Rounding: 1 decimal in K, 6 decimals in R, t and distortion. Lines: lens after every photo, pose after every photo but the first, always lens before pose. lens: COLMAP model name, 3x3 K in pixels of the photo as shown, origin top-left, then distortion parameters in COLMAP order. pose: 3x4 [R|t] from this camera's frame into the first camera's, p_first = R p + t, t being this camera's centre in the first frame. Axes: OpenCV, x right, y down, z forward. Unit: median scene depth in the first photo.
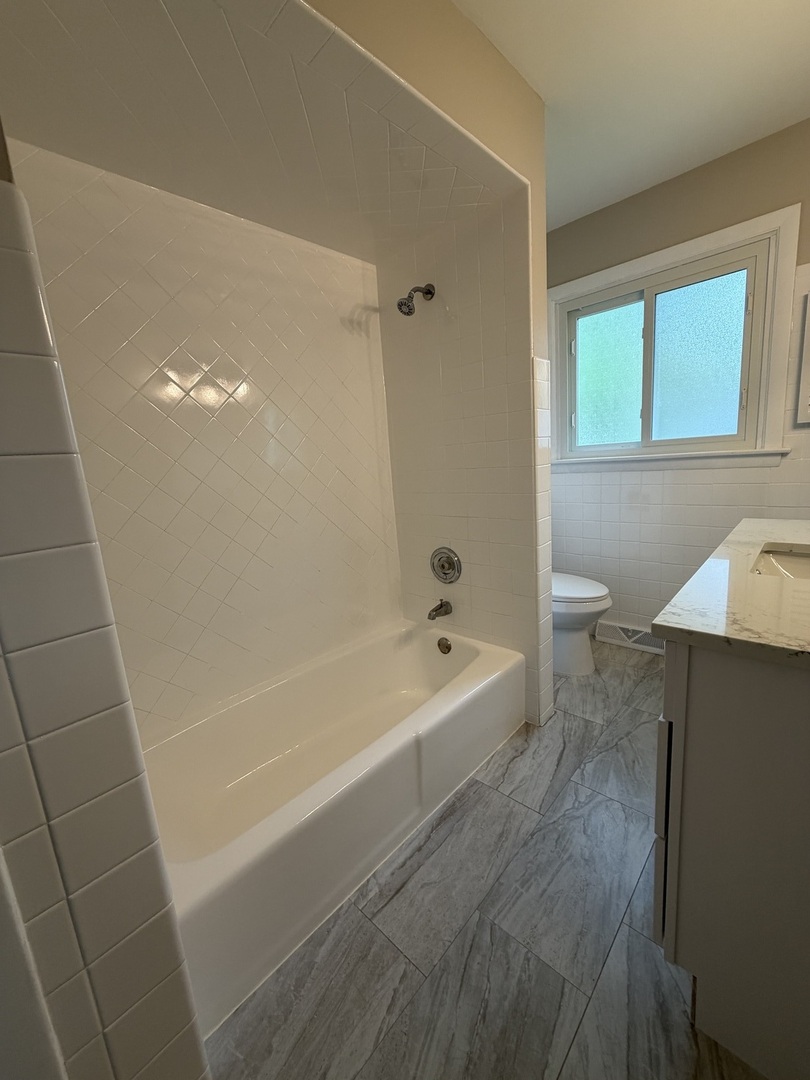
lens RADIAL K [[430.6, 0, 406.7], [0, 430.6, 539.6], [0, 0, 1]] dist [0.001062, -0.000440]
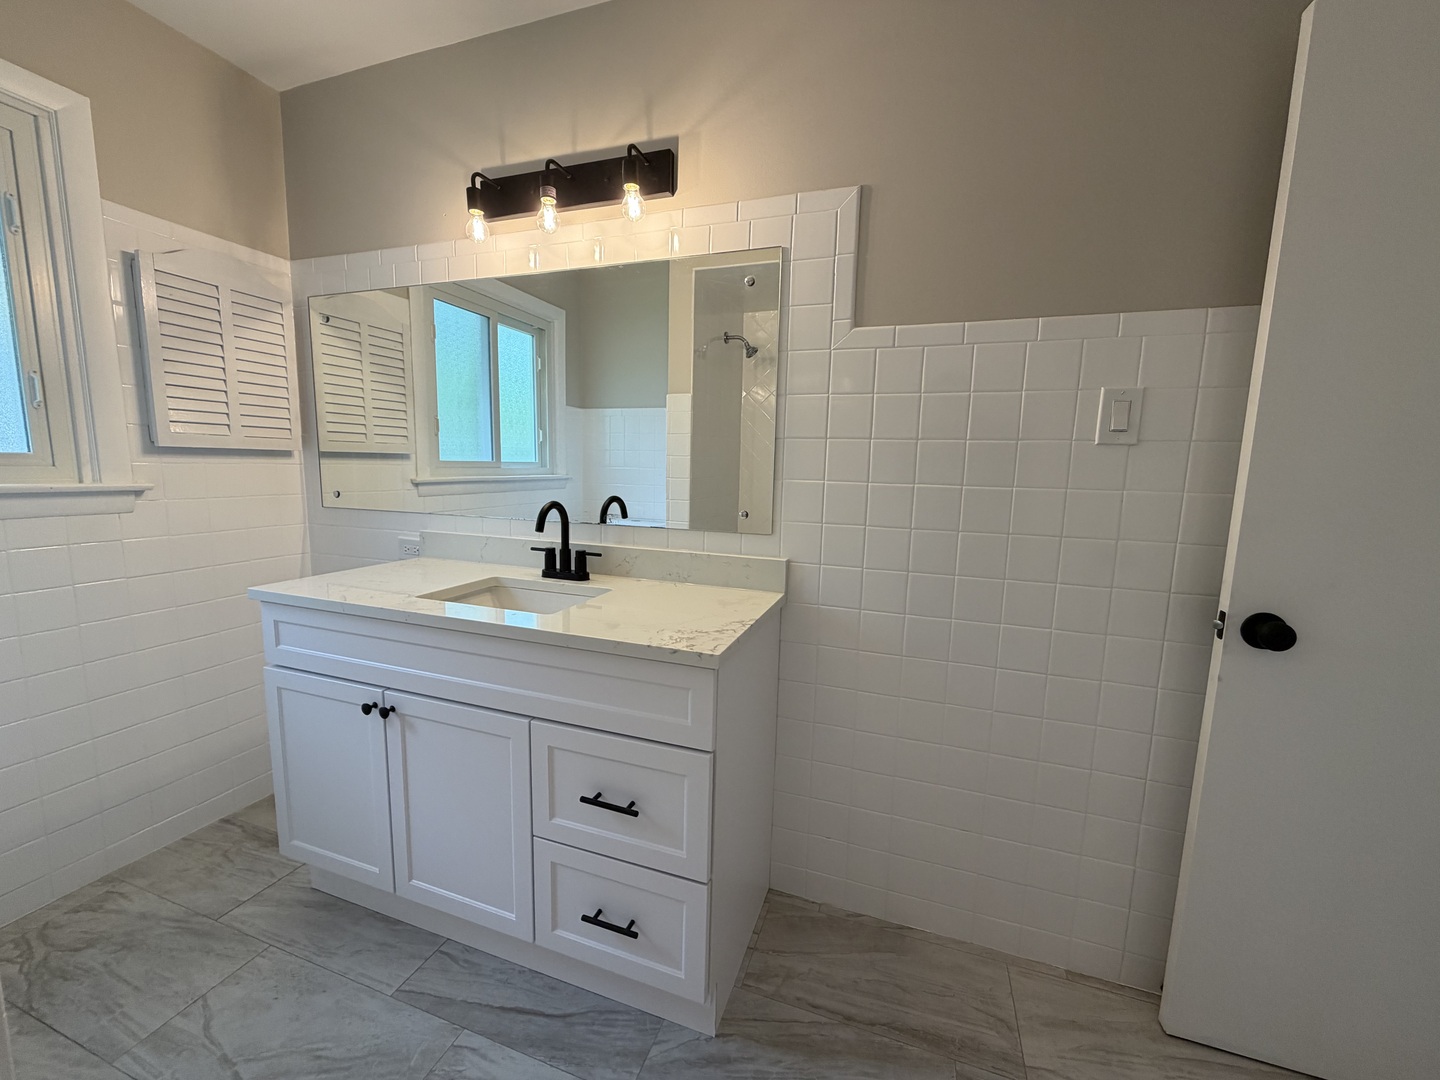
lens RADIAL K [[574.2, 0, 712.9], [0, 574.2, 538.2], [0, 0, 1]] dist [0.001062, -0.000440]
pose [[-0.409232, -0.053897, 0.910837, -0.237639], [0.179466, 0.973999, 0.138267, -0.098537], [-0.894607, 0.220048, -0.388919, 0.591452]]
